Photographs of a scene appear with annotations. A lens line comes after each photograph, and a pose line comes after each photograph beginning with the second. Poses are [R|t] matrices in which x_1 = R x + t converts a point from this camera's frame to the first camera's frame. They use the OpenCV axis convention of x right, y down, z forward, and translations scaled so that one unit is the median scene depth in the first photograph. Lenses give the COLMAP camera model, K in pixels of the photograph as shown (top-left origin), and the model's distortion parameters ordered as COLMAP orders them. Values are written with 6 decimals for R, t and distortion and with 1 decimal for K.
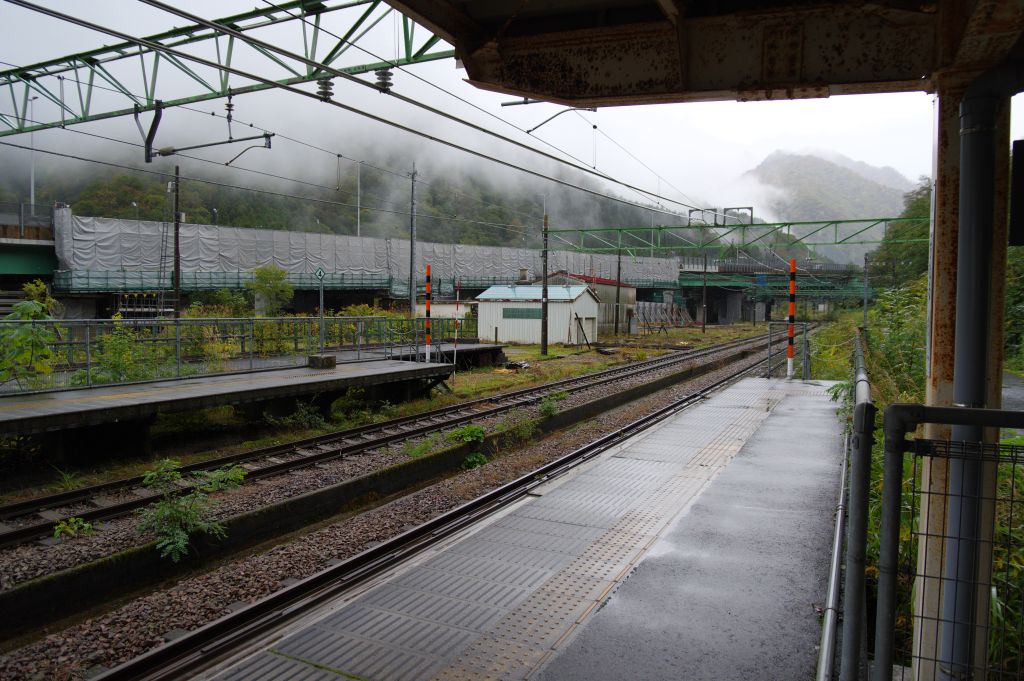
lens RADIAL K [[712.5, 0, 529.6], [0, 712.5, 344.2], [0, 0, 1]] dist [-0.113680, 0.074190]
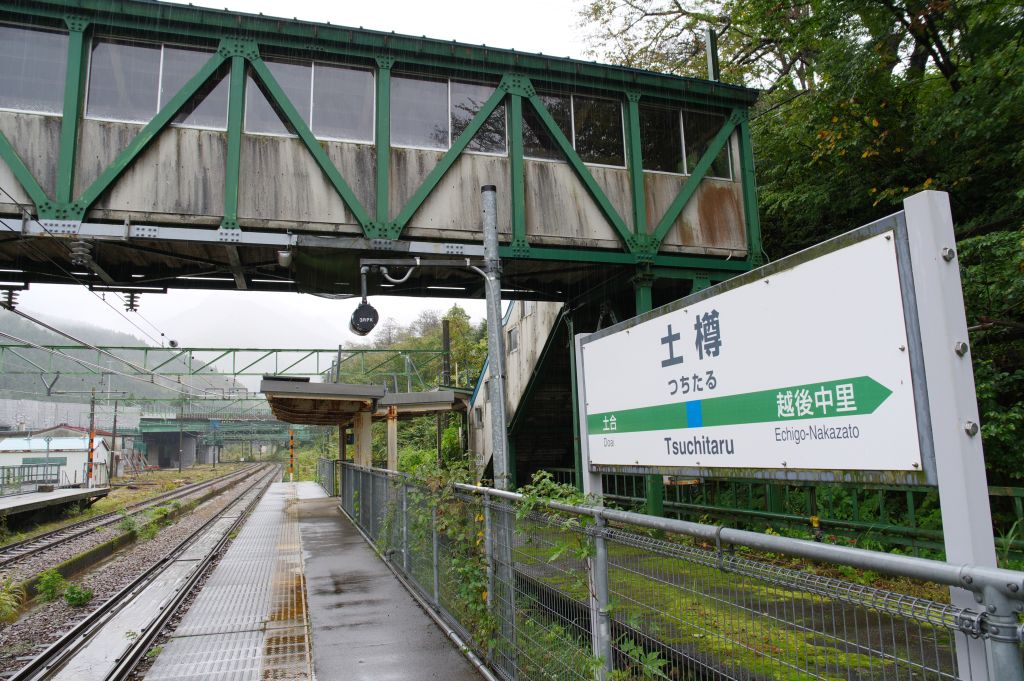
lens RADIAL K [[712.5, 0, 529.6], [0, 712.5, 344.2], [0, 0, 1]] dist [-0.113680, 0.074190]
pose [[0.724209, 0.061869, 0.686800, -0.117433], [0.077184, 0.982436, -0.169889, 0.010313], [-0.685247, 0.176045, 0.706714, -0.197977]]
